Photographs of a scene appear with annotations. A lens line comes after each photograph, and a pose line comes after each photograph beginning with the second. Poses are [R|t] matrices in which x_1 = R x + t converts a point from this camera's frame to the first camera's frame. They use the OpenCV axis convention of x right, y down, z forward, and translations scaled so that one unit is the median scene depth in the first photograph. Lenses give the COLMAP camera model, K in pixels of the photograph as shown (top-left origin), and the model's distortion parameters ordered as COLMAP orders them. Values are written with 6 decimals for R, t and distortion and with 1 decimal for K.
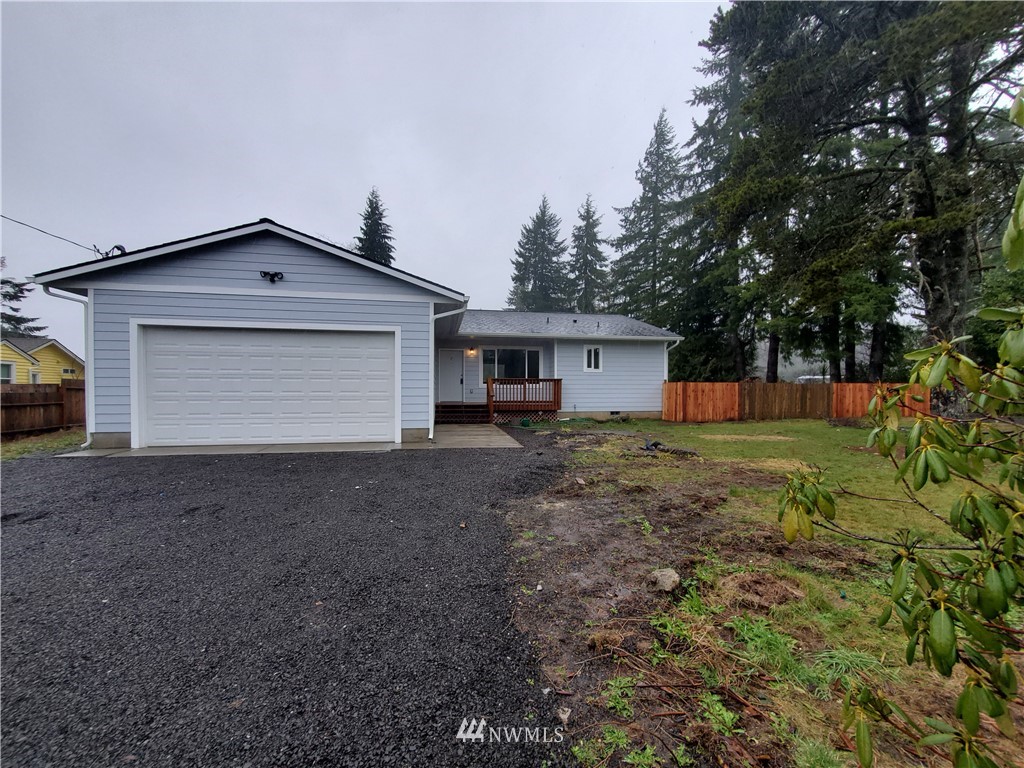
lens RADIAL K [[401.9, 0, 507.5], [0, 401.9, 398.5], [0, 0, 1]] dist [0.009877, -0.001548]
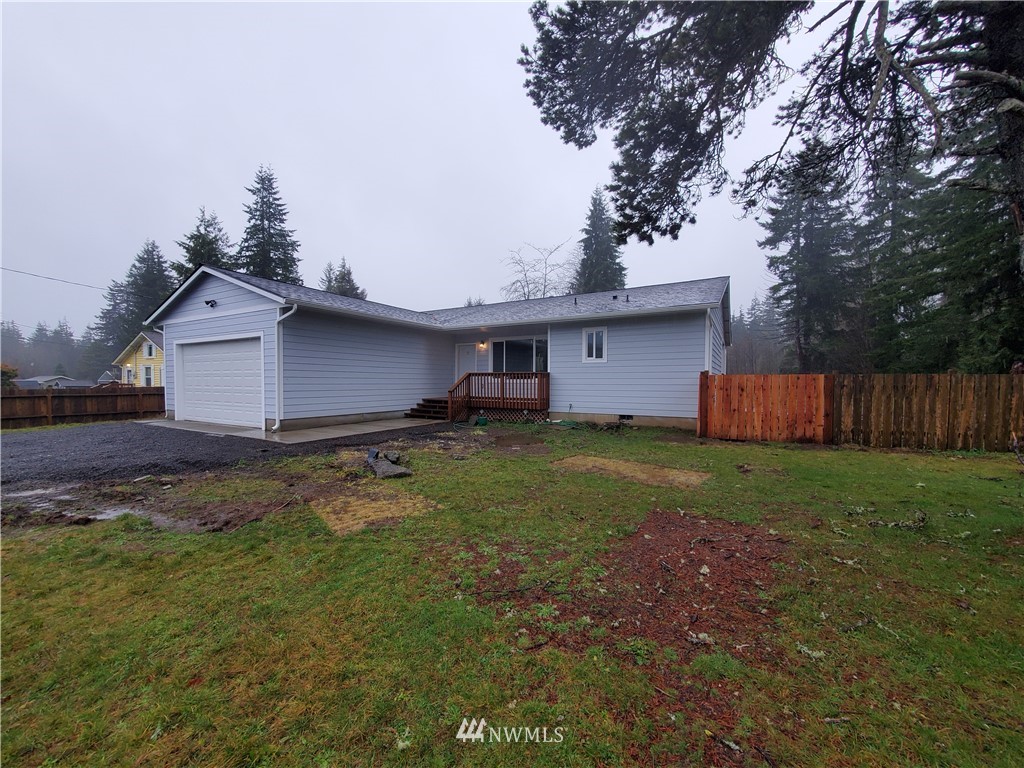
lens RADIAL K [[401.9, 0, 510.7], [0, 401.9, 393.7], [0, 0, 1]] dist [0.009877, -0.001548]
pose [[0.776461, 0.019148, -0.629874, 0.580915], [-0.016154, 0.999815, 0.010481, -0.011609], [0.629958, 0.002037, 0.776626, 0.299566]]
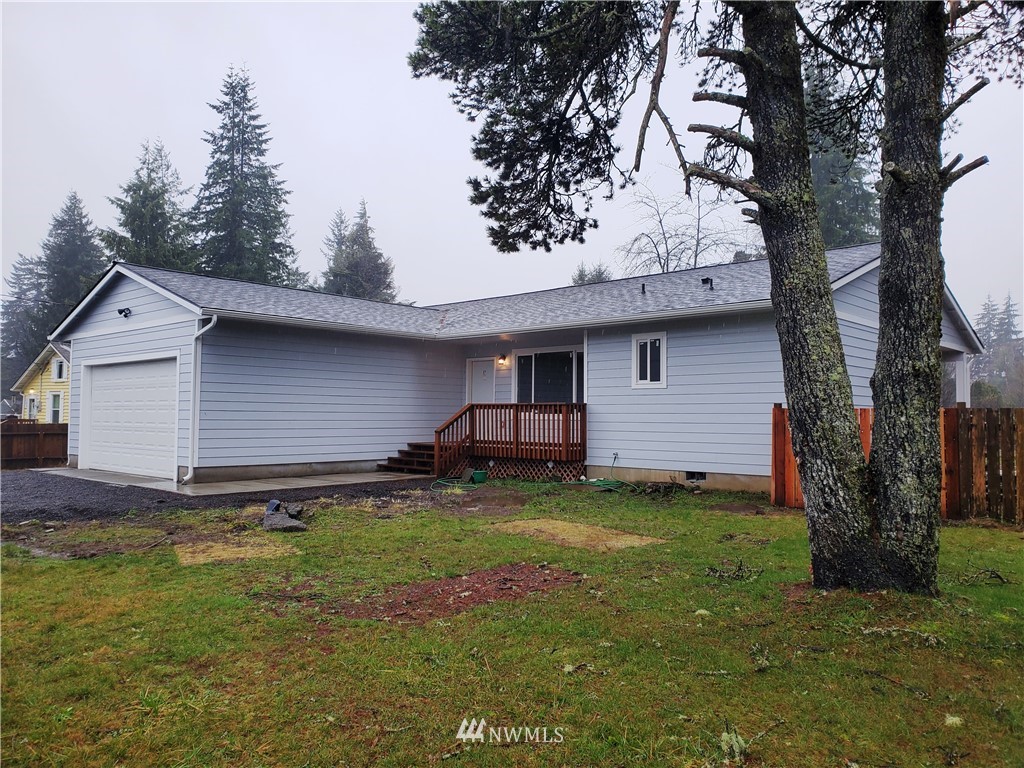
lens RADIAL K [[788.2, 0, 509.5], [0, 788.2, 388.0], [0, 0, 1]] dist [0.032022, -0.021617]
pose [[0.621534, -0.027239, -0.782913, 0.867911], [-0.024390, 0.998238, -0.054093, -0.009945], [0.783007, 0.052716, 0.619775, 0.271497]]
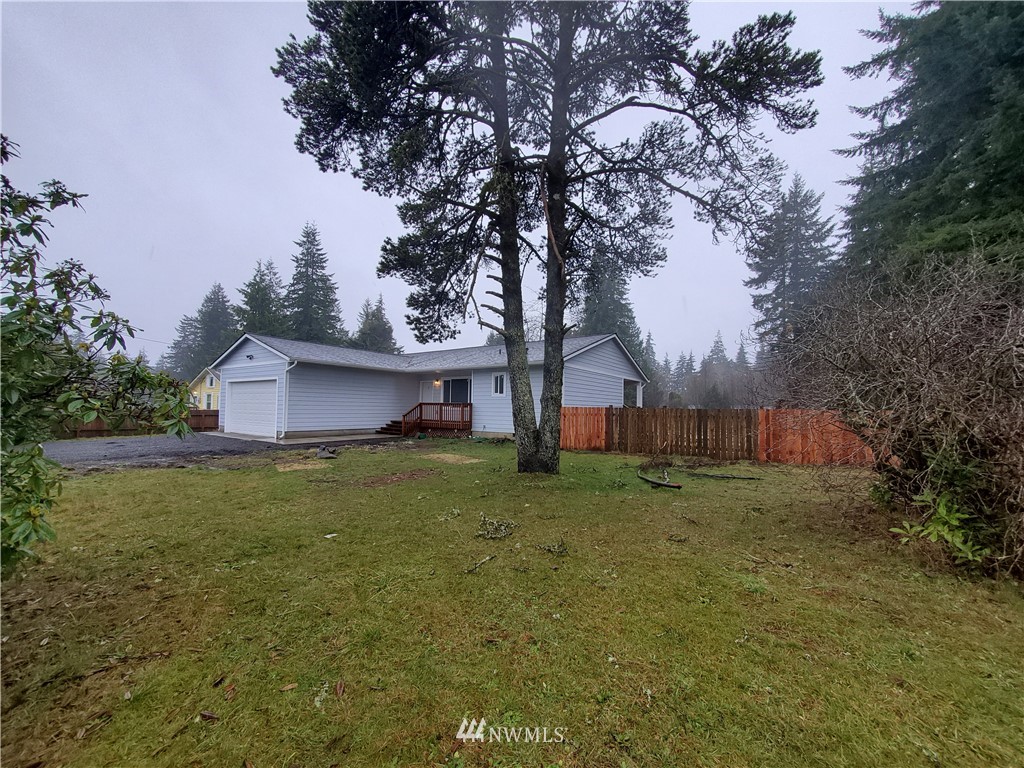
lens RADIAL K [[401.9, 0, 511.4], [0, 401.9, 396.9], [0, 0, 1]] dist [0.009877, -0.001548]
pose [[0.719598, -0.010137, -0.694317, 1.022494], [-0.029841, 0.998518, -0.045506, -0.016116], [0.693749, 0.053465, 0.718229, 0.224992]]
